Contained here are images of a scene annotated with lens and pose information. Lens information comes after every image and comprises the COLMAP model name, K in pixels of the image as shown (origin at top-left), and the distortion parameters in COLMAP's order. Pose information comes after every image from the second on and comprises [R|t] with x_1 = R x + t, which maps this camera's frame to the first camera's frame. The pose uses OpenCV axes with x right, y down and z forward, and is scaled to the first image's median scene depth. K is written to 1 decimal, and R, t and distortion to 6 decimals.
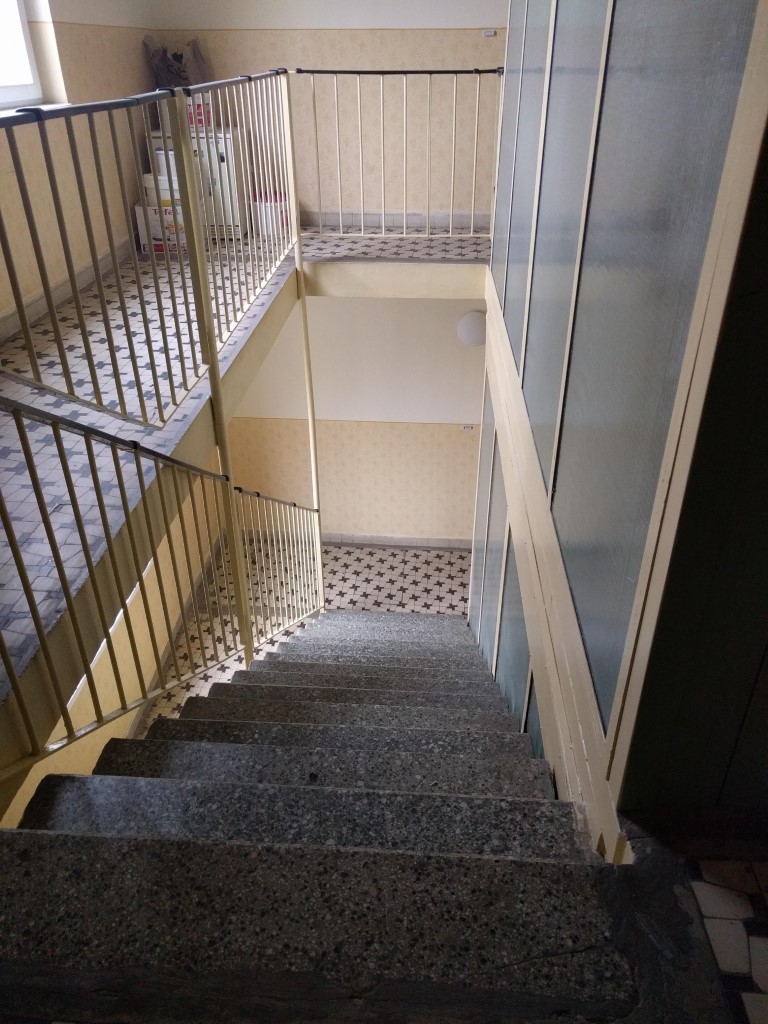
lens RADIAL K [[766.7, 0, 386.0], [0, 766.7, 515.2], [0, 0, 1]] dist [0.024742, 0.003742]
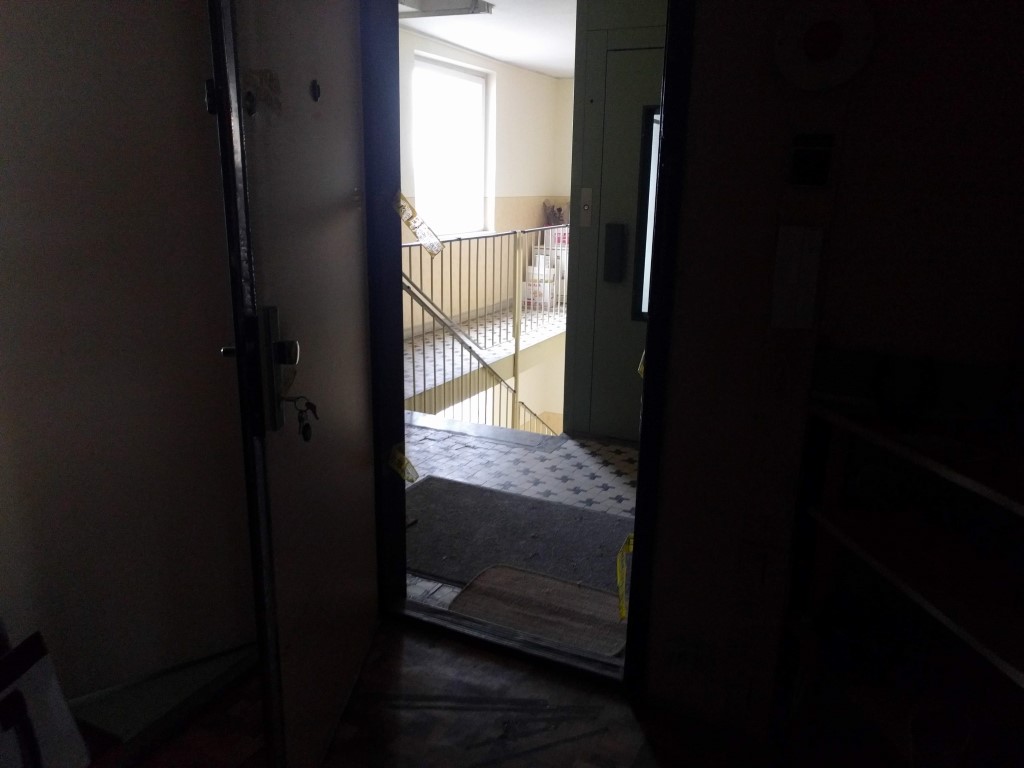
lens RADIAL K [[766.7, 0, 509.1], [0, 766.7, 385.9], [0, 0, 1]] dist [0.024742, 0.003742]
pose [[0.925003, 0.117498, -0.361336, 0.416572], [-0.213957, 0.946954, -0.239791, 0.342761], [0.313993, 0.299118, 0.901075, -0.710425]]
